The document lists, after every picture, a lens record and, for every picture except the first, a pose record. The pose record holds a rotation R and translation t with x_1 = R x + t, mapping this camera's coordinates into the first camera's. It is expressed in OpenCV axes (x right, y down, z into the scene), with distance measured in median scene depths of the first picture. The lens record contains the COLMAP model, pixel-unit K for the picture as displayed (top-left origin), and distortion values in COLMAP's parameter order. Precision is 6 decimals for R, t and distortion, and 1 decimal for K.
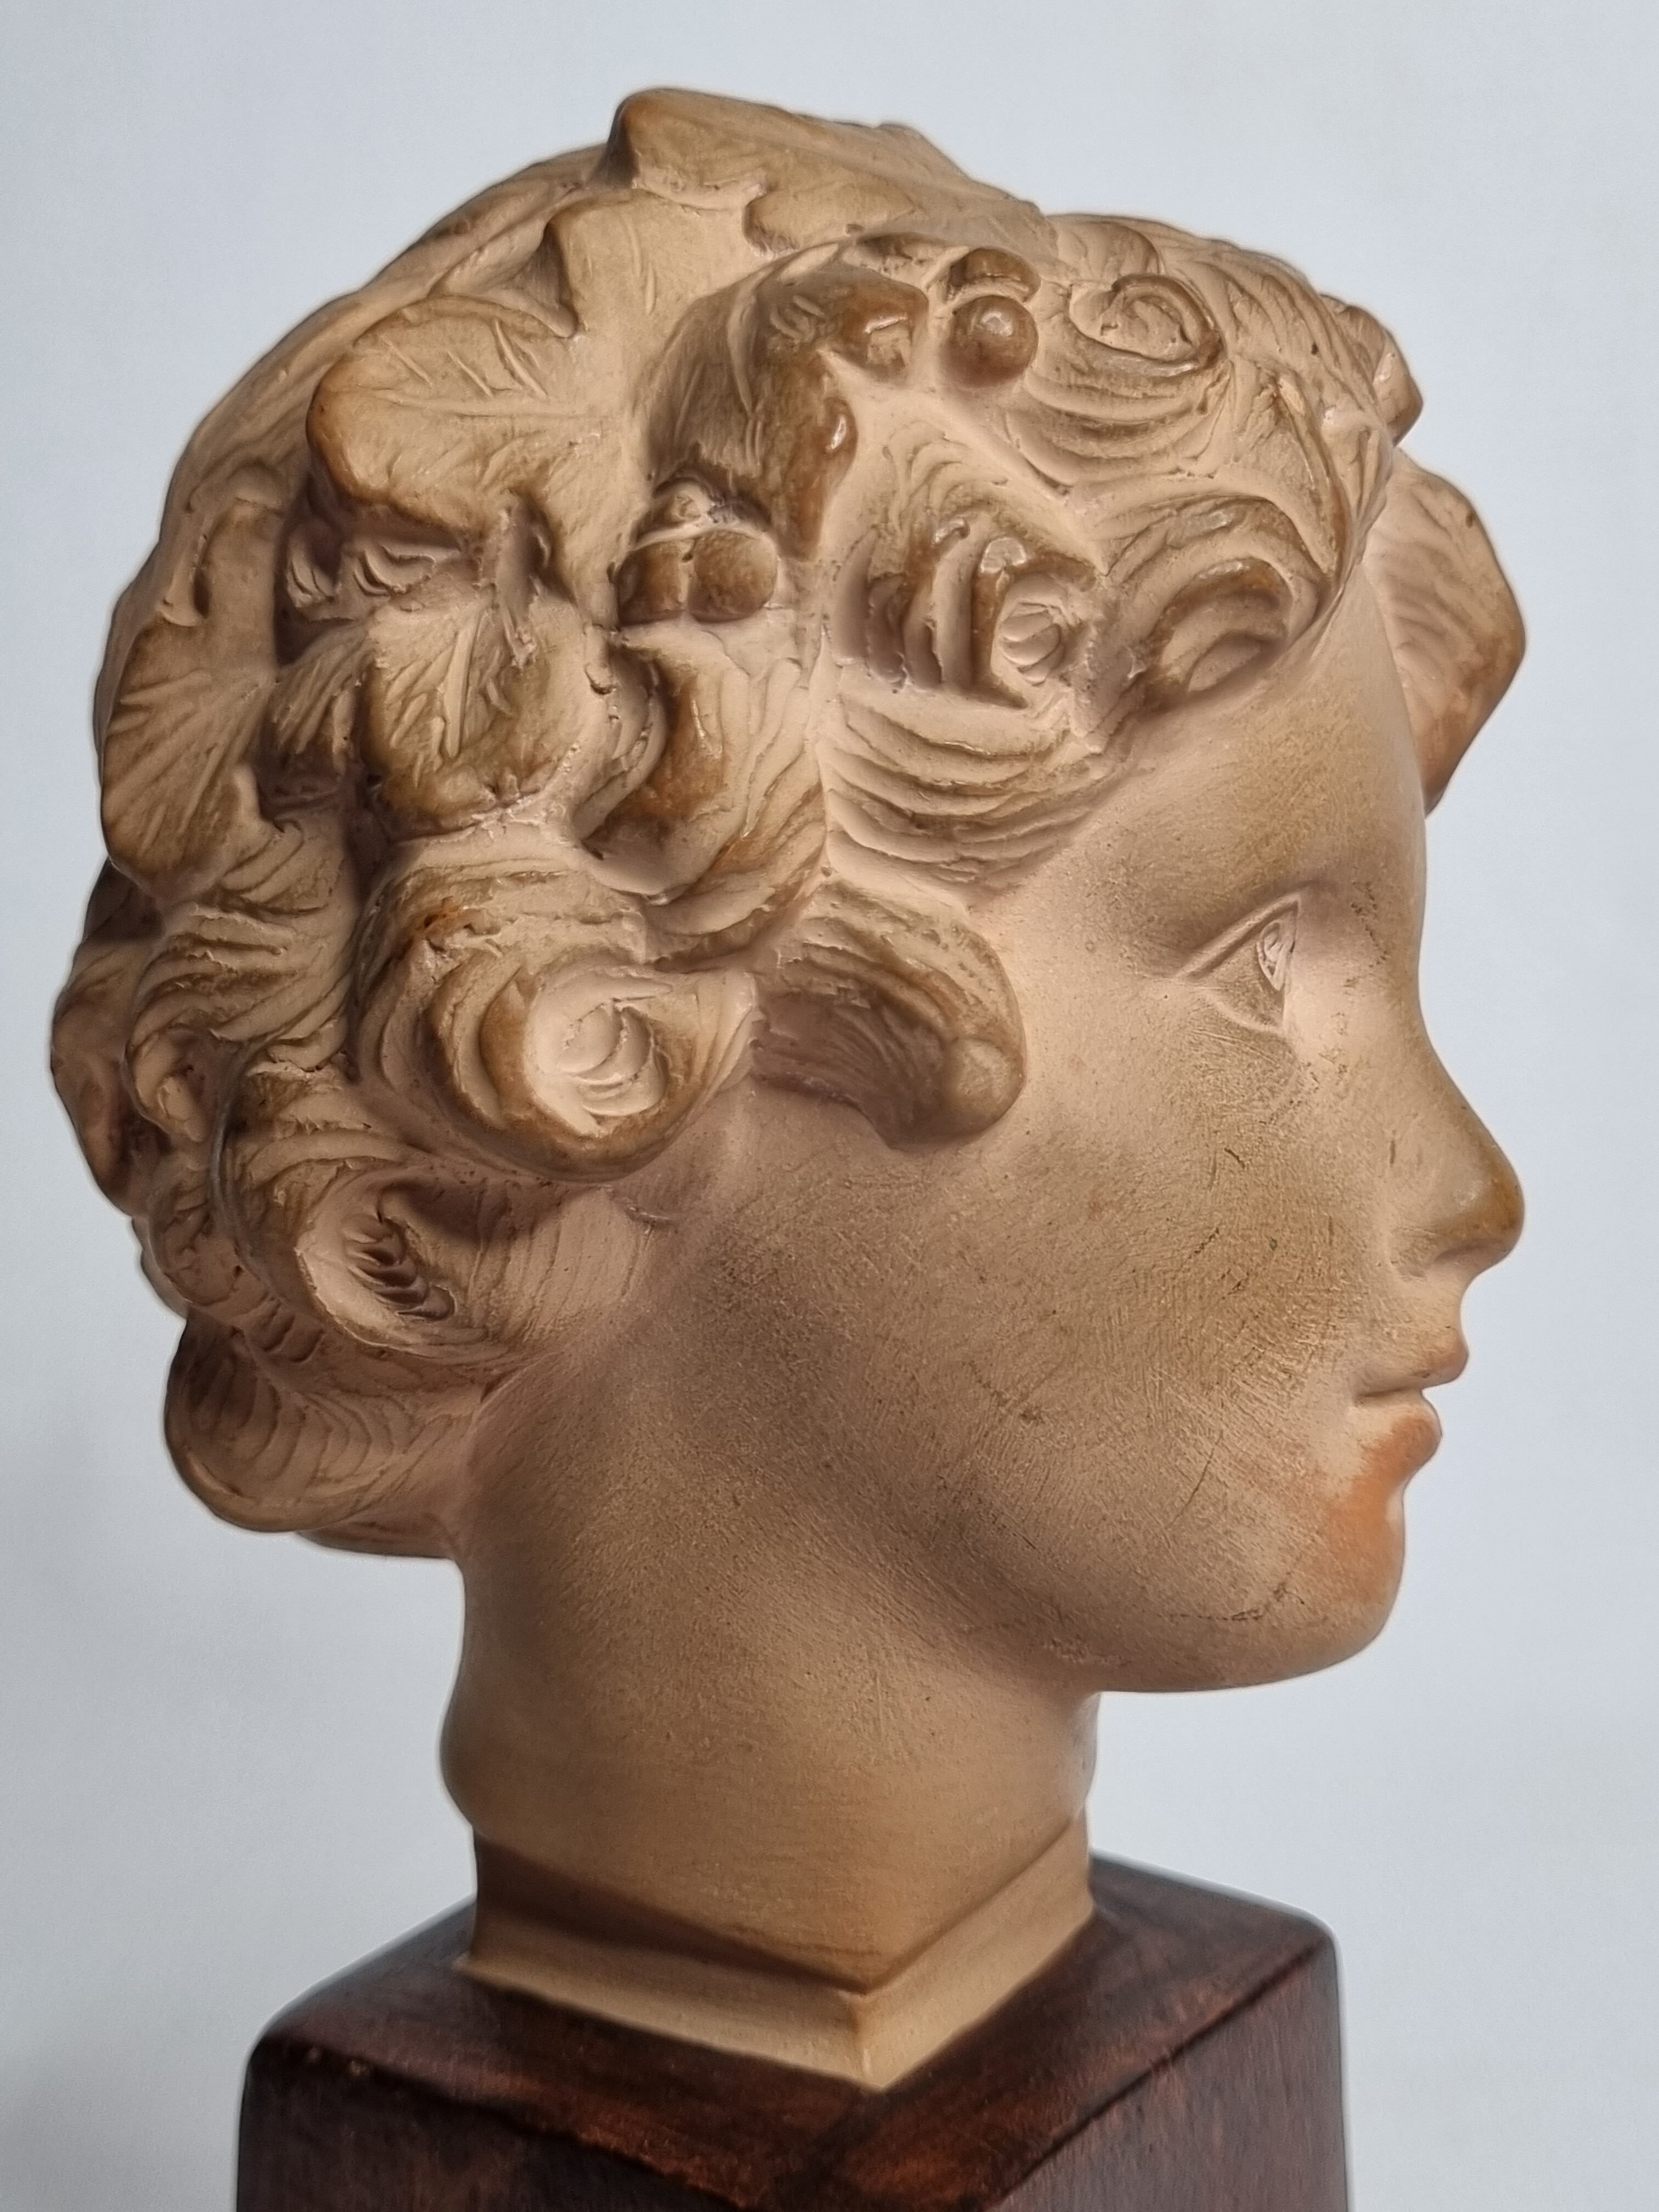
lens RADIAL K [[3104.7, 0, 894.7], [0, 3104.7, 1067.5], [0, 0, 1]] dist [-0.017656, 0.000000]
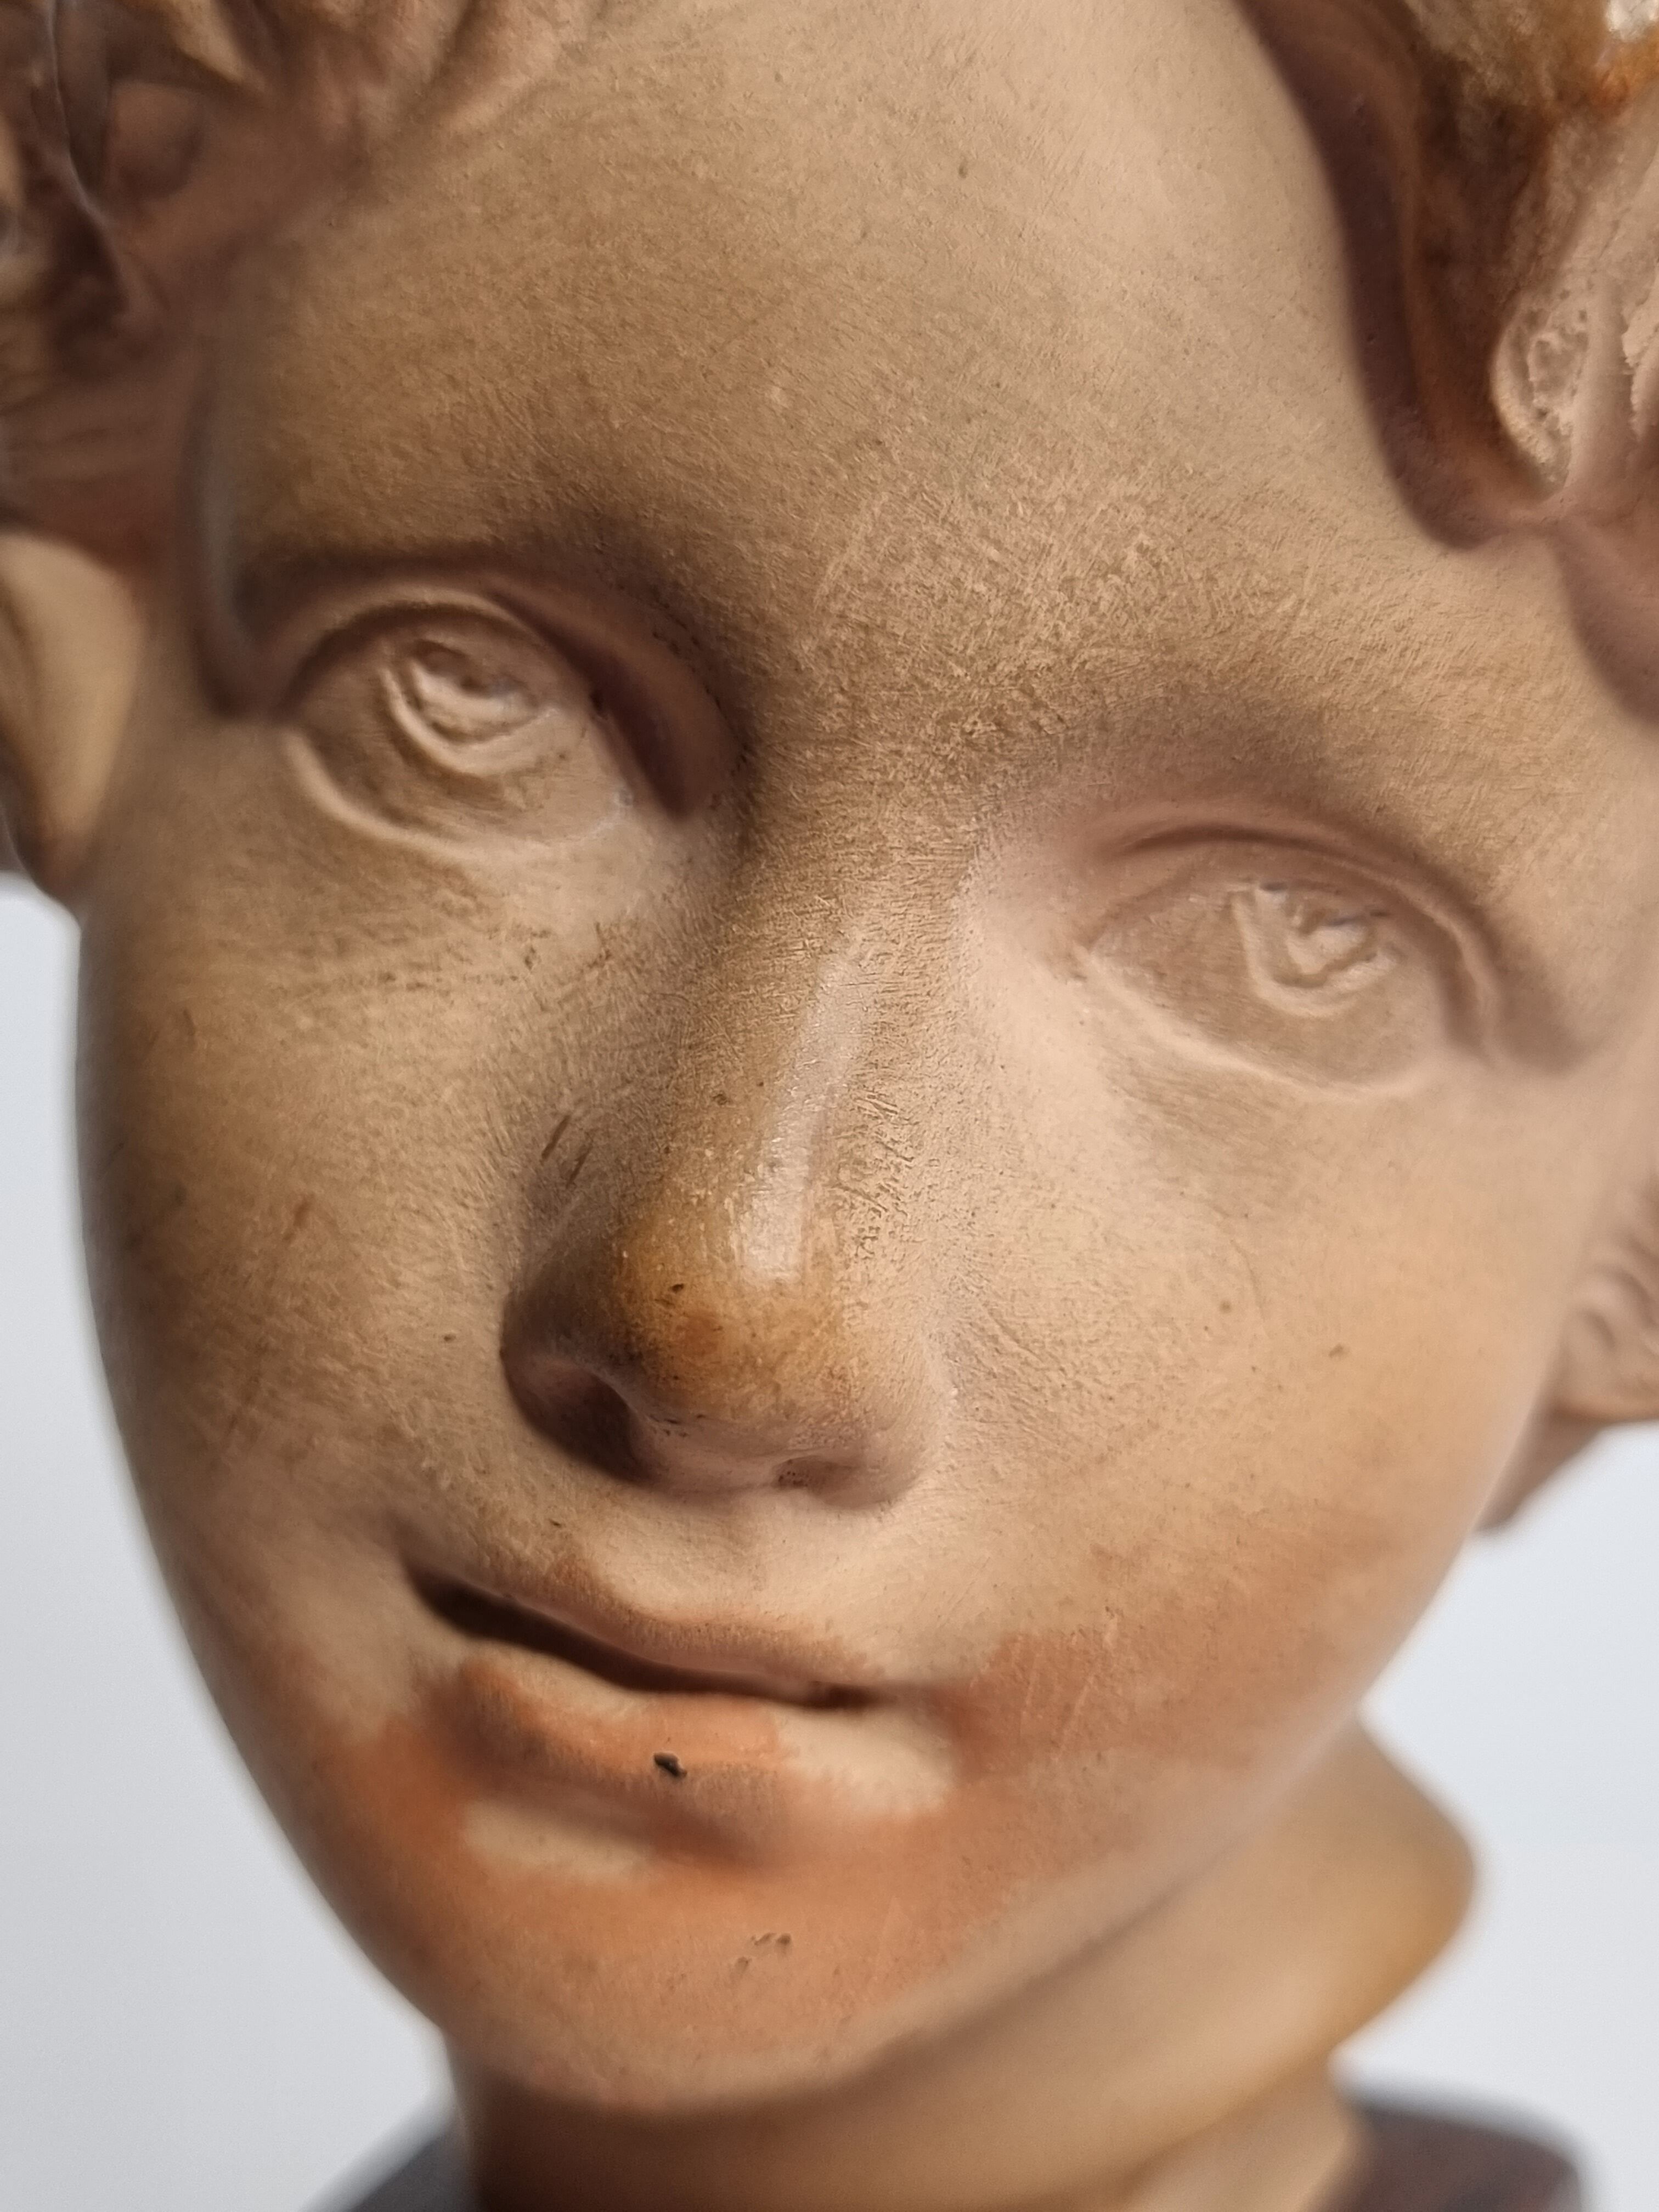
lens RADIAL K [[3230.0, 0, 894.6], [0, 3230.0, 1041.4], [0, 0, 1]] dist [-0.085638, 0.000000]
pose [[0.189966, 0.172515, -0.966515, 0.705714], [-0.161139, 0.976570, 0.142638, -0.073393], [0.968477, 0.128647, 0.213314, 1.010002]]
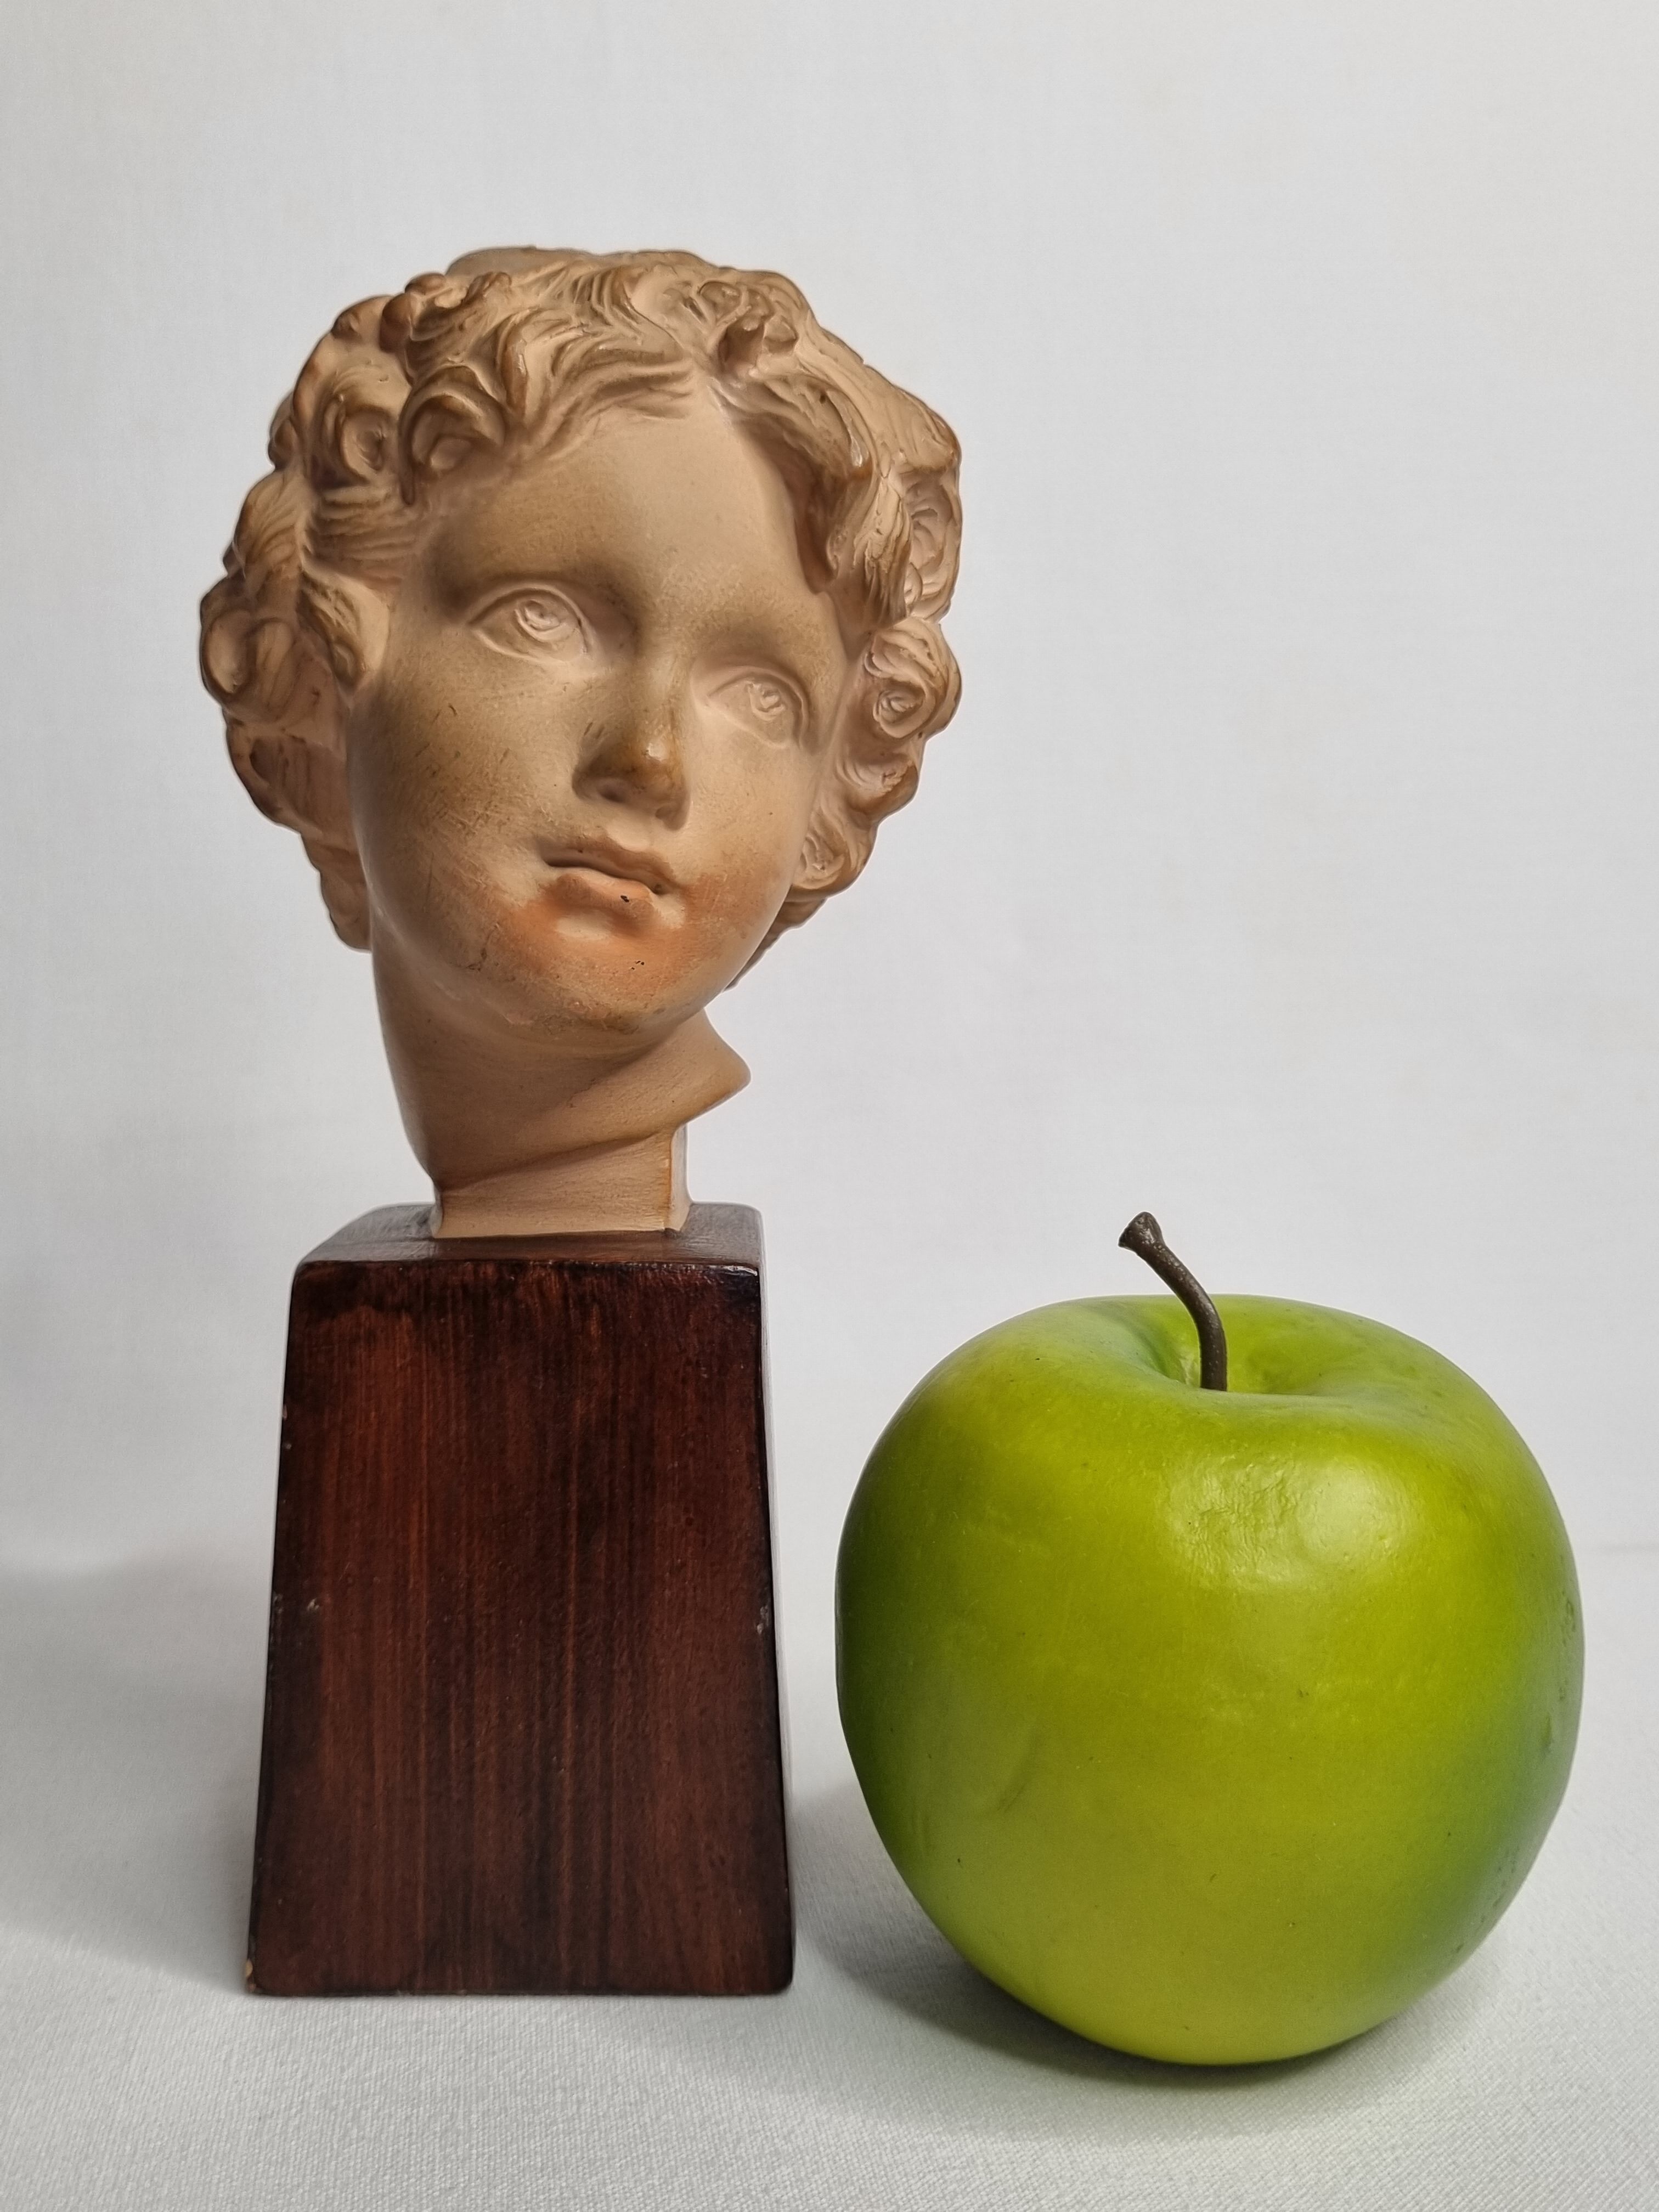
lens RADIAL K [[2151.6, 0, 862.9], [0, 2151.6, 1088.0], [0, 0, 1]] dist [-0.007285, 0.000000]
pose [[0.600857, 0.070124, -0.796275, 1.355821], [-0.158666, 0.986786, -0.032826, 0.266438], [0.783451, 0.146066, 0.604044, 0.431383]]
